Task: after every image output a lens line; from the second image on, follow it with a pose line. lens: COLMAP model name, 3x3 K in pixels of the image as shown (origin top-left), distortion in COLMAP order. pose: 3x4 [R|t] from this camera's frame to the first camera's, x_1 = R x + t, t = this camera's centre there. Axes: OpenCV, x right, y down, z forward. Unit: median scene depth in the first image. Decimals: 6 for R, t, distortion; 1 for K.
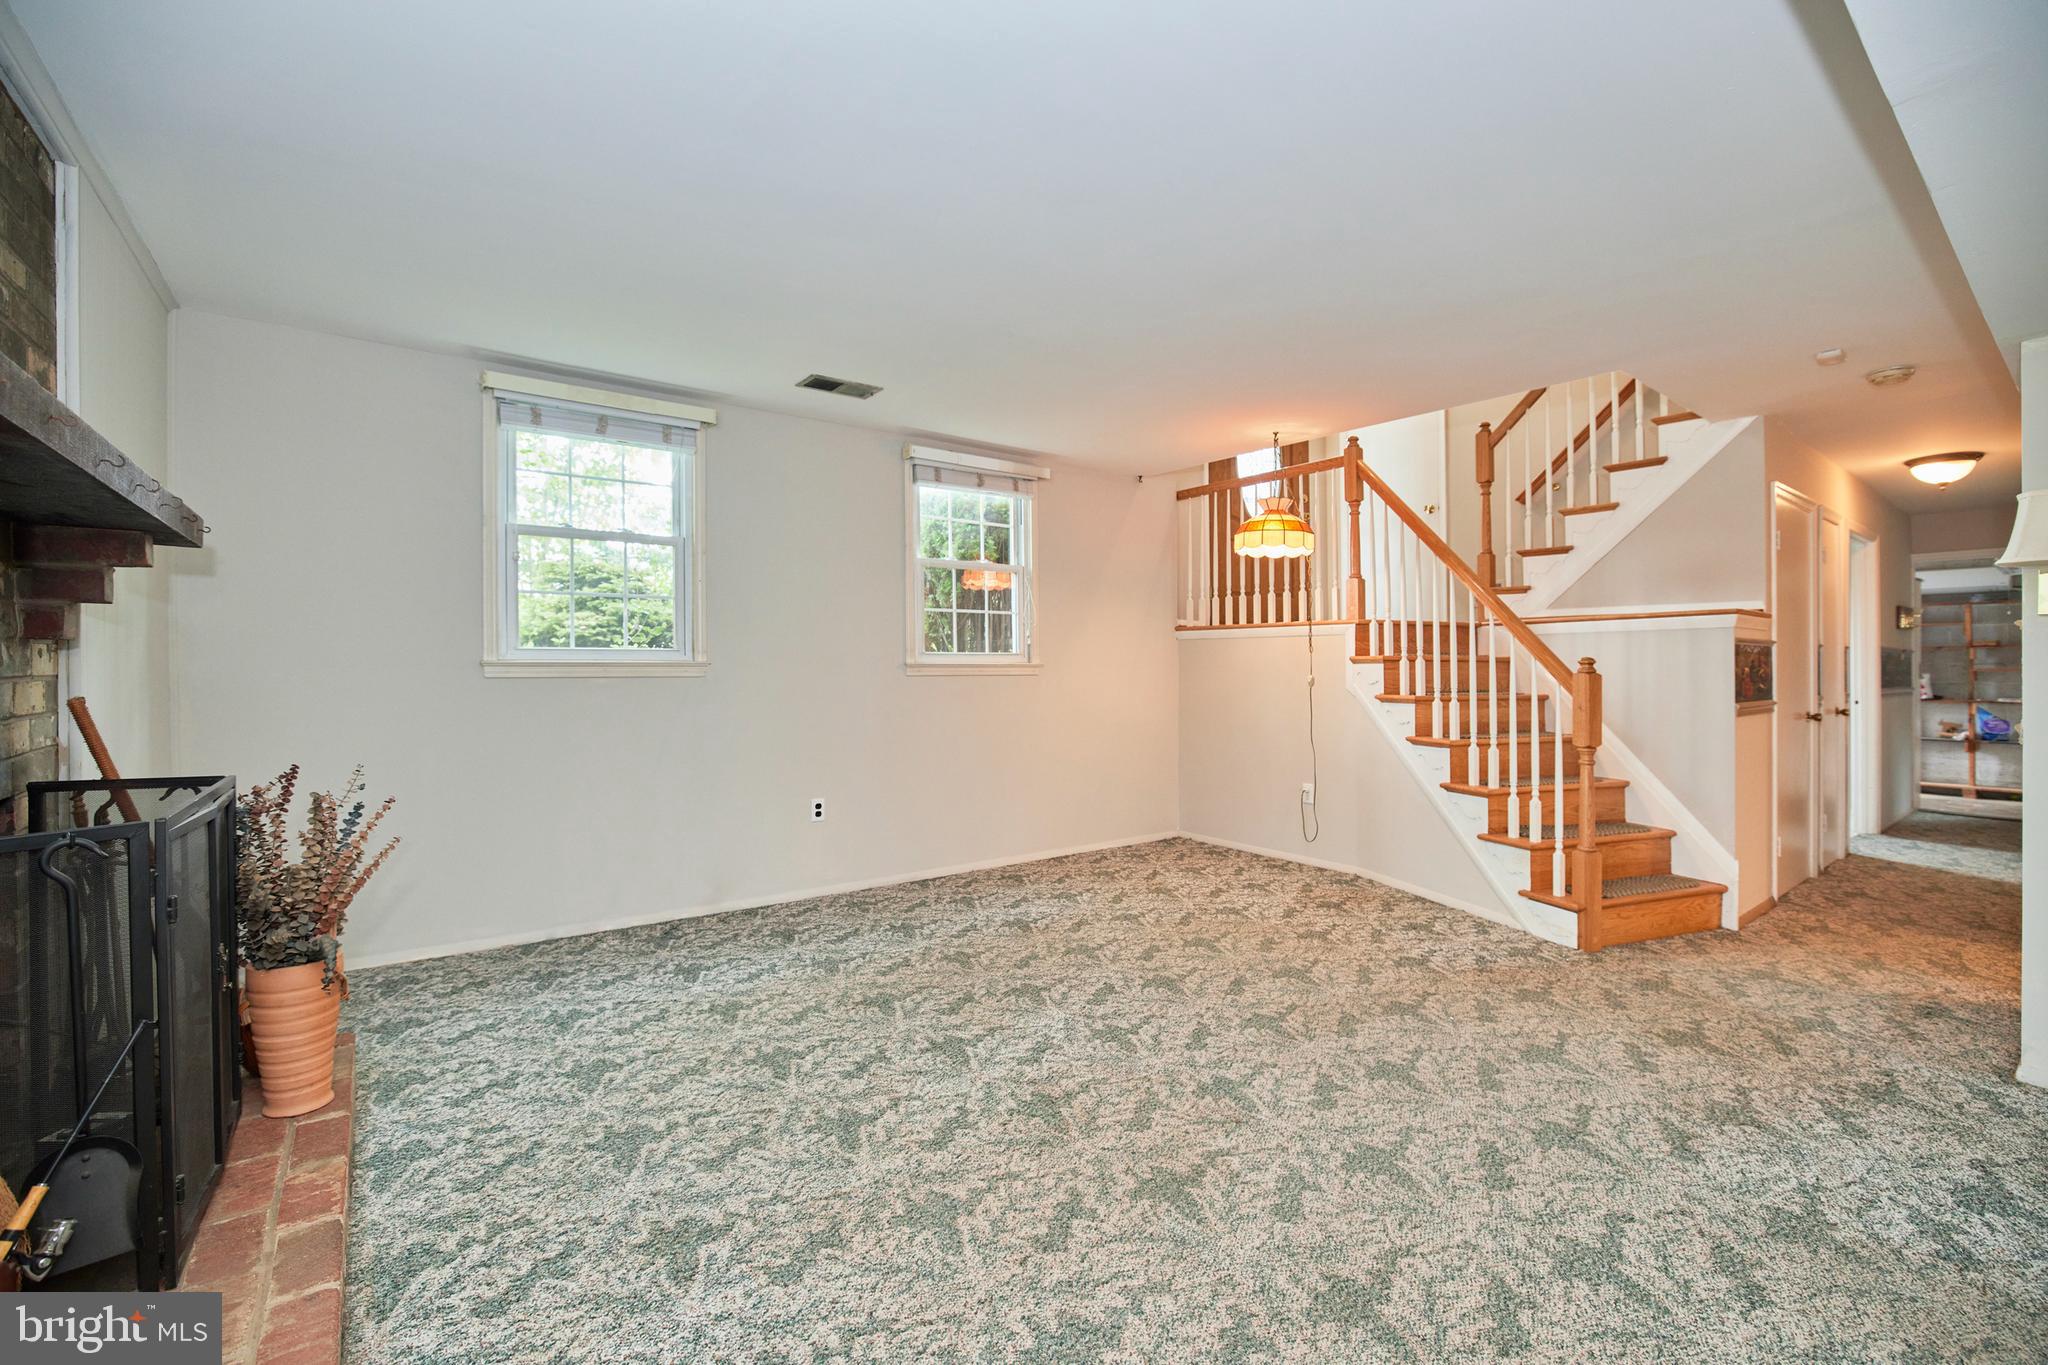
lens RADIAL K [[877.4, 0, 1030.6], [0, 877.4, 676.8], [0, 0, 1]] dist [-0.045263, 0.012055]
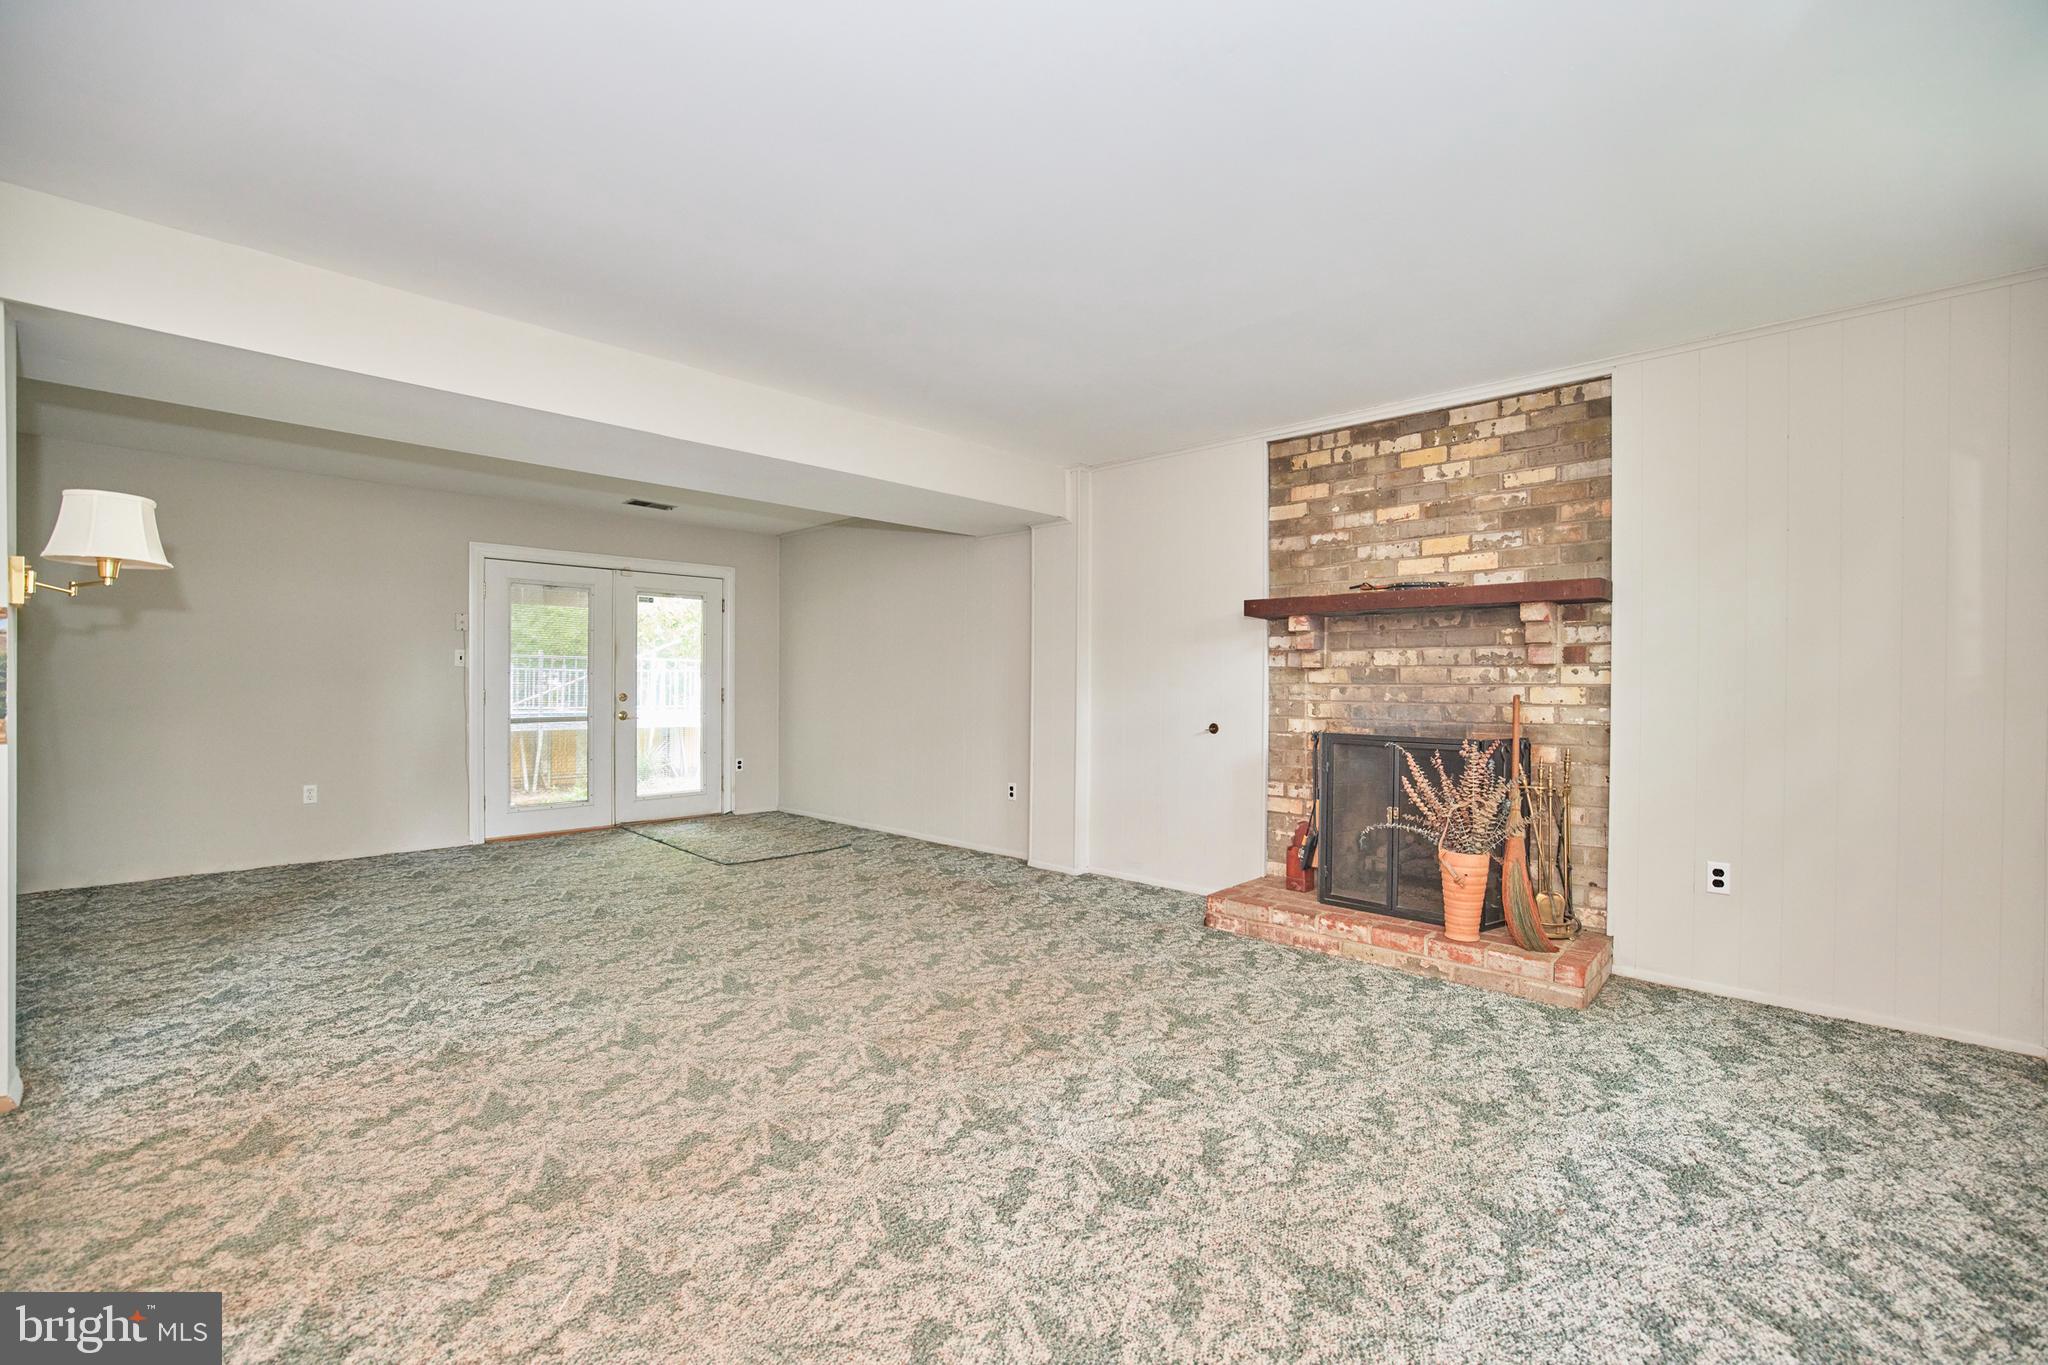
lens RADIAL K [[877.4, 0, 1043.7], [0, 877.4, 679.8], [0, 0, 1]] dist [-0.045263, 0.012055]
pose [[-0.984377, -0.010584, -0.175754, 0.196064], [-0.012225, 0.999891, 0.008258, -0.012683], [0.175647, 0.010277, -0.984400, 1.807868]]
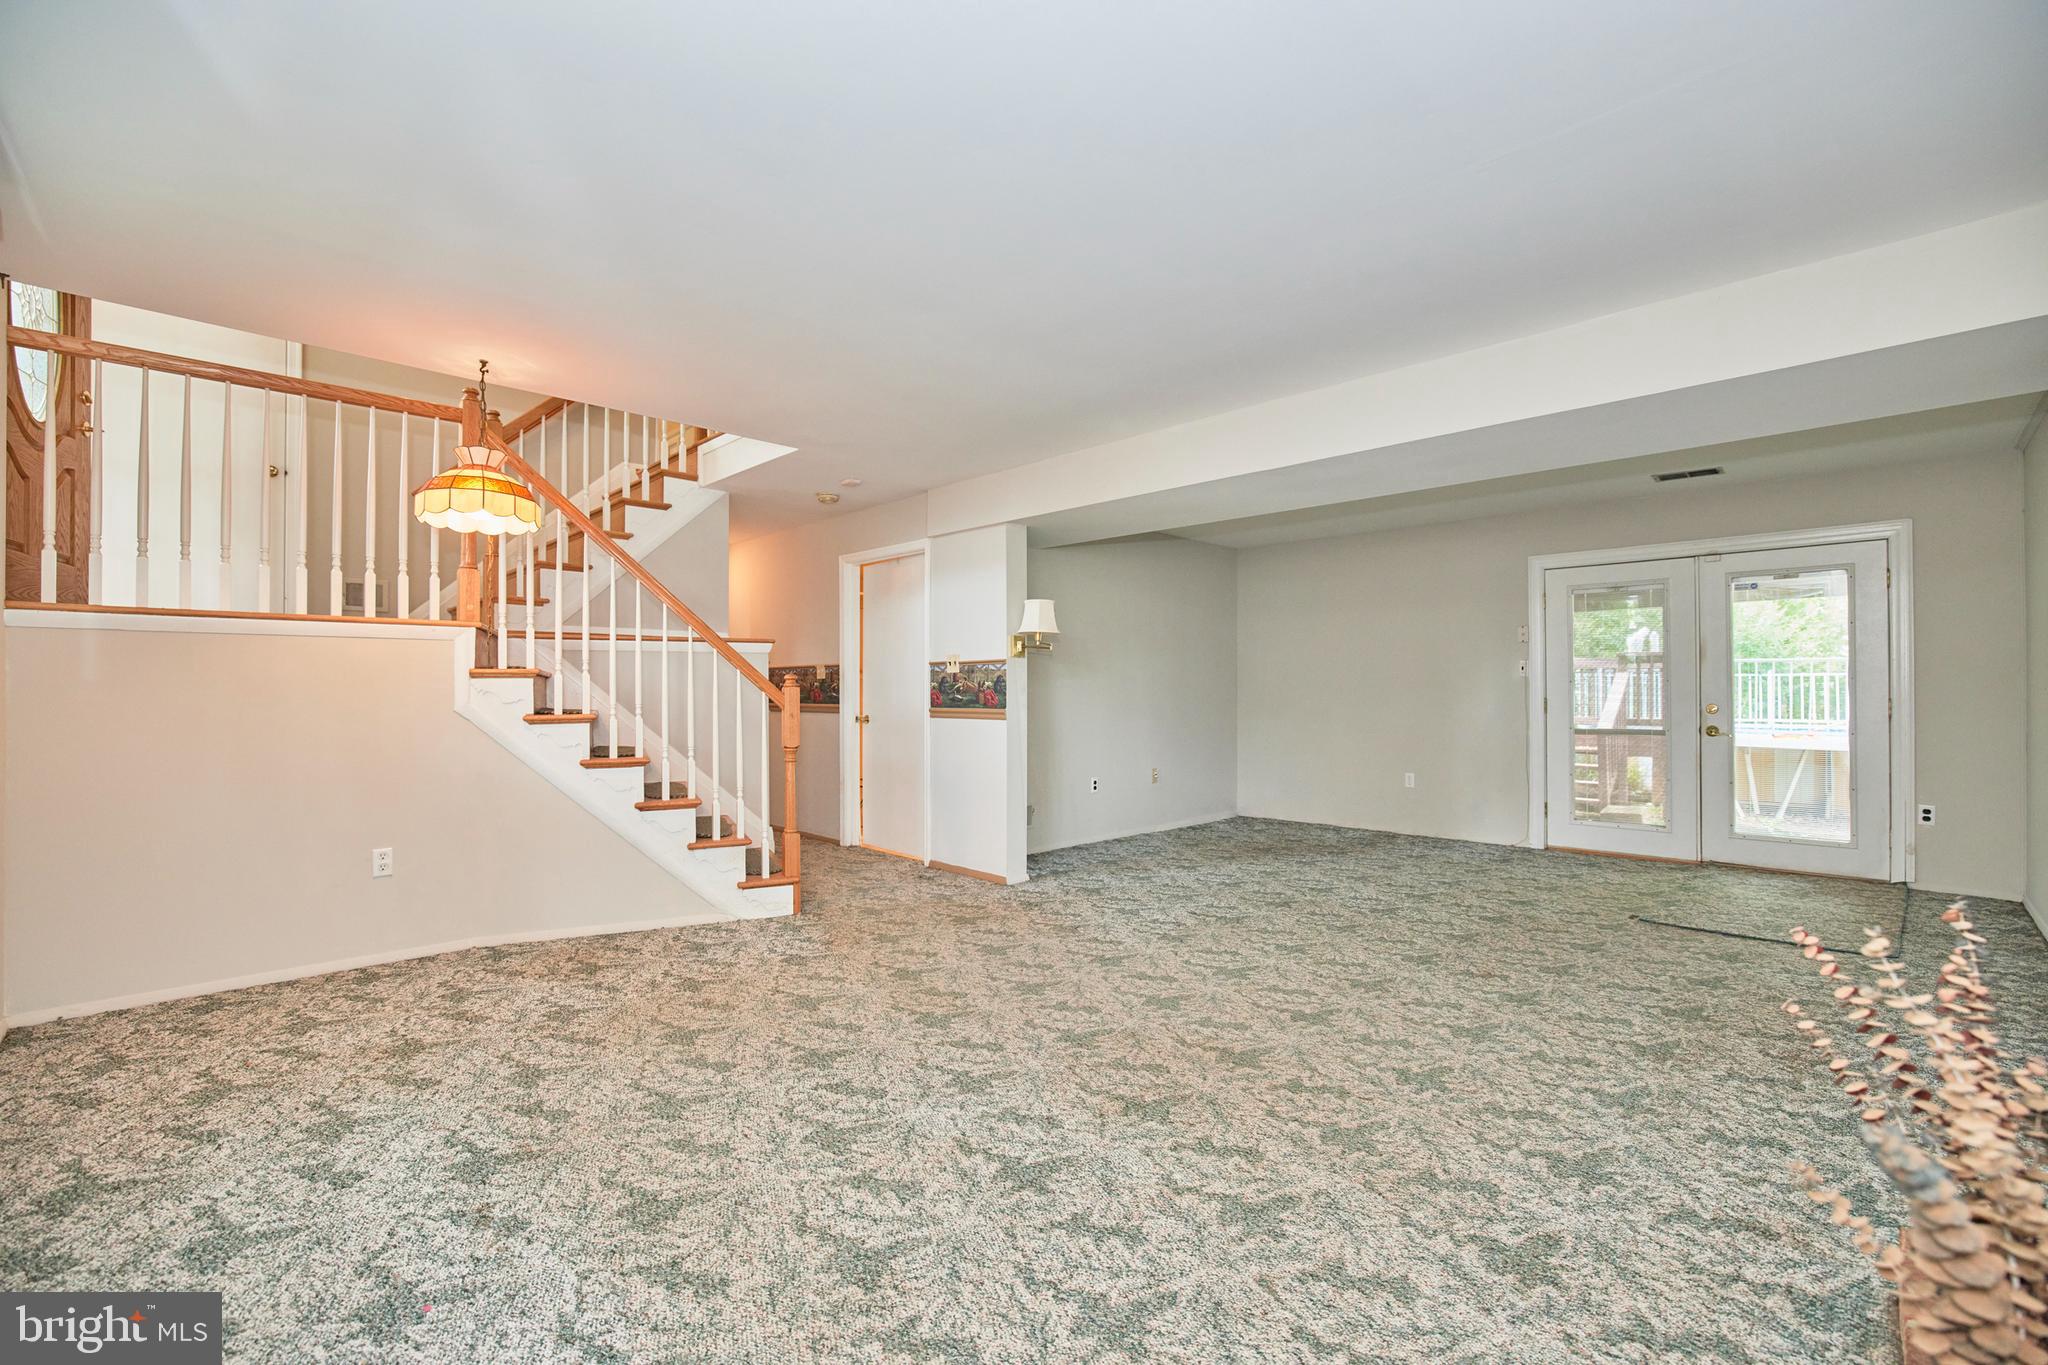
lens RADIAL K [[877.4, 0, 1020.5], [0, 877.4, 681.5], [0, 0, 1]] dist [-0.045263, 0.012055]
pose [[-0.123513, 0.006626, 0.992321, -0.822431], [0.015399, 0.999870, -0.004760, -0.007543], [-0.992223, 0.014693, -0.123599, 1.052308]]
